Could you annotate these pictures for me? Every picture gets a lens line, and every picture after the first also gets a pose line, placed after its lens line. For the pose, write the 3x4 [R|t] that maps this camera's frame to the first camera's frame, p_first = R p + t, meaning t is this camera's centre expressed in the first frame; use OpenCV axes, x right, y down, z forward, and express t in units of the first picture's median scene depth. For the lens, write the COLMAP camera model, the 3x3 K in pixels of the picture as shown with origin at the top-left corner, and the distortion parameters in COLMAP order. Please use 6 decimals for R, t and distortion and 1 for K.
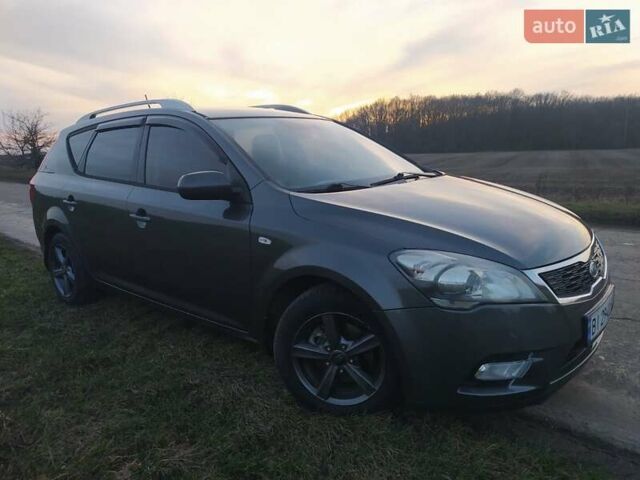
lens RADIAL K [[478.9, 0, 329.3], [0, 478.9, 264.1], [0, 0, 1]] dist [0.044339, -0.048766]
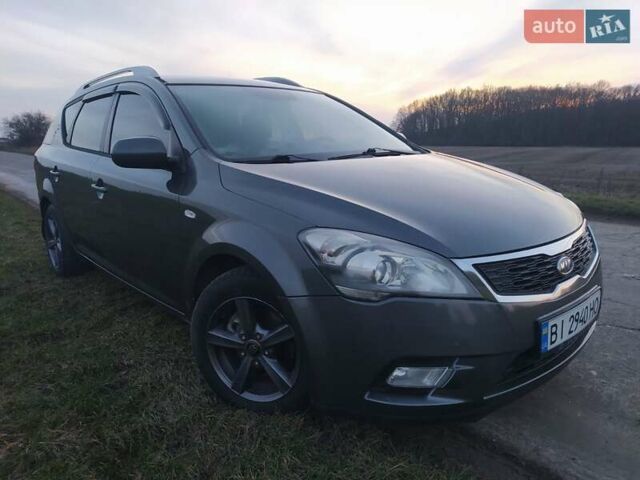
lens RADIAL K [[478.9, 0, 328.6], [0, 478.9, 263.9], [0, 0, 1]] dist [0.044339, -0.048766]
pose [[0.990709, 0.055269, -0.124260, 0.228649], [-0.053077, 0.998372, 0.020881, 0.011935], [0.125211, -0.014092, 0.992030, 0.120890]]
